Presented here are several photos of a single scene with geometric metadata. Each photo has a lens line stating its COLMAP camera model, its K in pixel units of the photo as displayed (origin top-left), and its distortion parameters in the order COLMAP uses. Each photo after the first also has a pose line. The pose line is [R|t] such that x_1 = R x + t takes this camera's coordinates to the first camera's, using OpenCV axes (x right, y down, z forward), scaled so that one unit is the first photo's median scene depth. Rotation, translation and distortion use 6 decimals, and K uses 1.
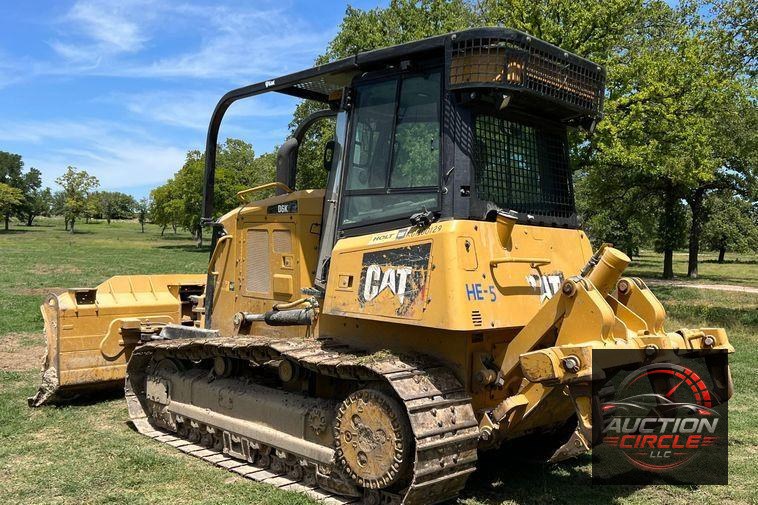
lens RADIAL K [[693.6, 0, 396.7], [0, 693.6, 288.4], [0, 0, 1]] dist [0.142272, -0.263727]
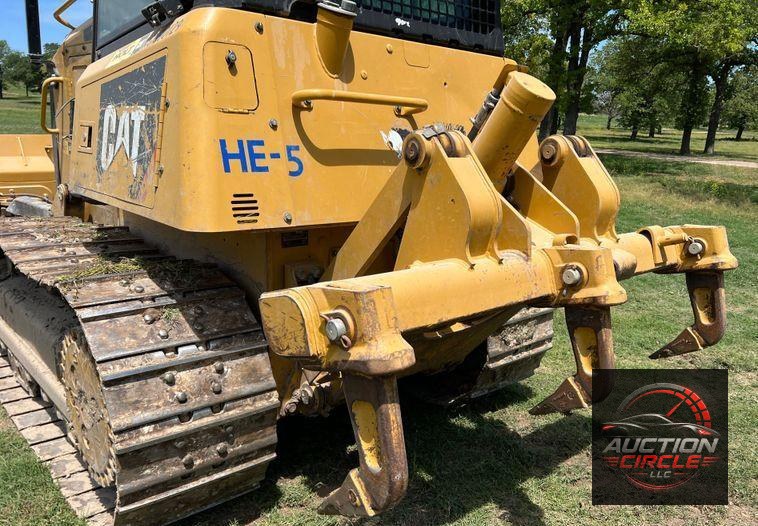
lens RADIAL K [[605.0, 0, 402.1], [0, 605.0, 297.2], [0, 0, 1]] dist [0.042612, -0.035256]
pose [[0.998202, 0.026179, -0.053920, 0.250154], [-0.013811, 0.975828, 0.218105, 0.007140], [0.058326, -0.216968, 0.974435, 0.529830]]
